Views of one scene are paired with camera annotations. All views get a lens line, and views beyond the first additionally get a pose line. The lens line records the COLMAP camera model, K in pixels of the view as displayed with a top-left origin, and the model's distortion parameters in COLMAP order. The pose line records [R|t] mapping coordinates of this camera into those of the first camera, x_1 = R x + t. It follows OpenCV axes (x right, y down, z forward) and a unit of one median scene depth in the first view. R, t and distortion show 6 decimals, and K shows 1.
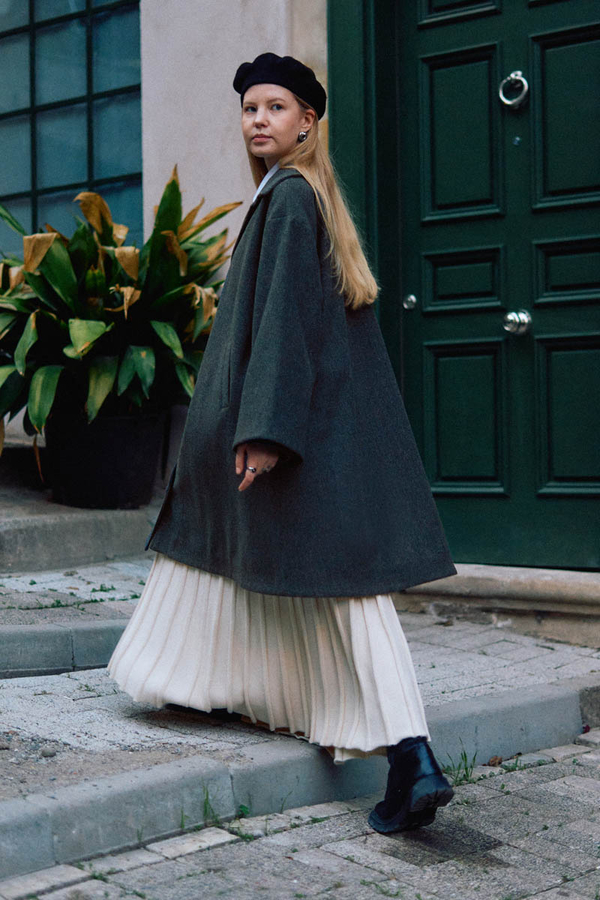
lens RADIAL K [[1686.2, 0, 300.0], [0, 1686.2, 450.0], [0, 0, 1]] dist [-0.057929, 0.021127]
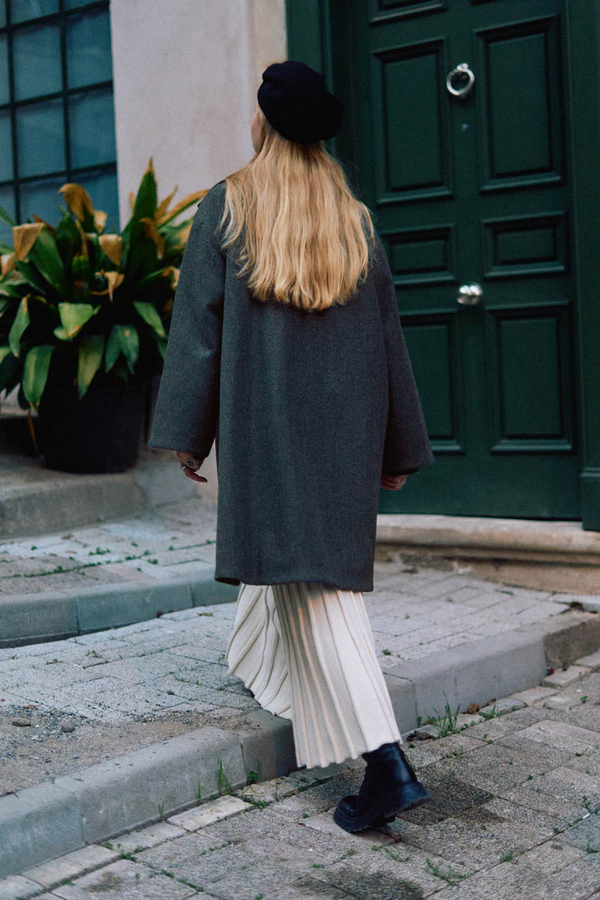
lens RADIAL K [[1491.5, 0, 294.2], [0, 1491.5, 425.2], [0, 0, 1]] dist [-0.040255, 0.042780]
pose [[0.999059, -0.029061, 0.032186, -0.018346], [0.028277, 0.999299, 0.024538, -0.018158], [-0.032876, -0.023604, 0.999181, 0.033694]]
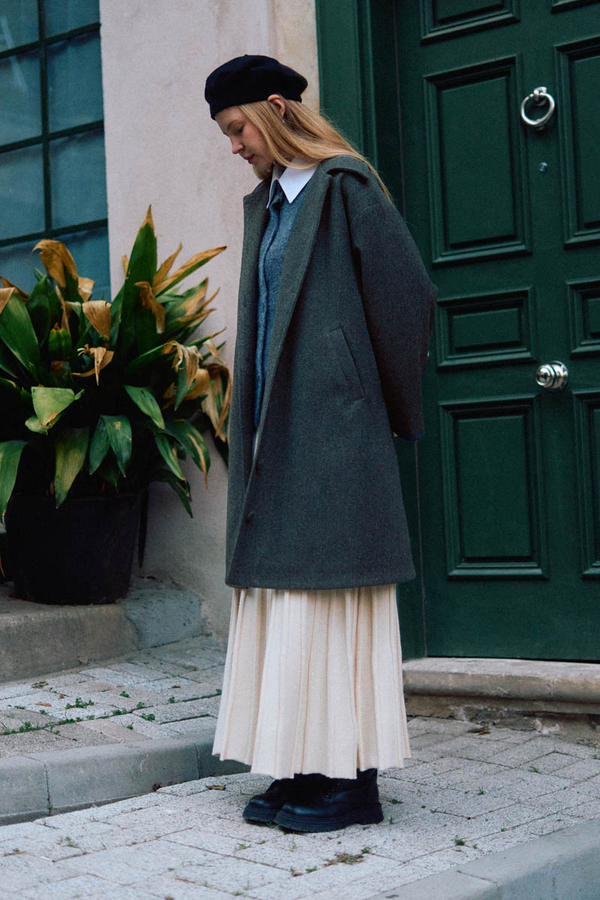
lens RADIAL K [[1736.6, 0, 247.2], [0, 1736.6, 420.4], [0, 0, 1]] dist [-0.066309, 0.145248]
pose [[0.999594, -0.027957, -0.005484, -0.022379], [0.027623, 0.998177, -0.053664, -0.009992], [0.006975, 0.053491, 0.998544, 0.116976]]
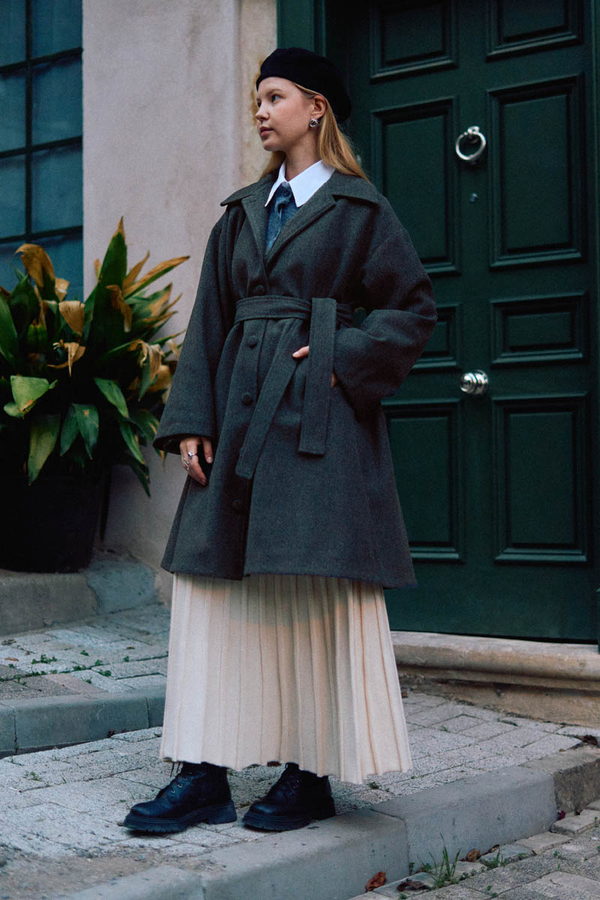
lens RADIAL K [[1626.1, 0, 277.5], [0, 1626.1, 422.8], [0, 0, 1]] dist [-0.052943, 0.071574]
pose [[0.999127, 0.008220, 0.040969, -0.022484], [-0.006284, 0.998867, -0.047175, -0.008105], [-0.041310, 0.046876, 0.998046, 0.071407]]
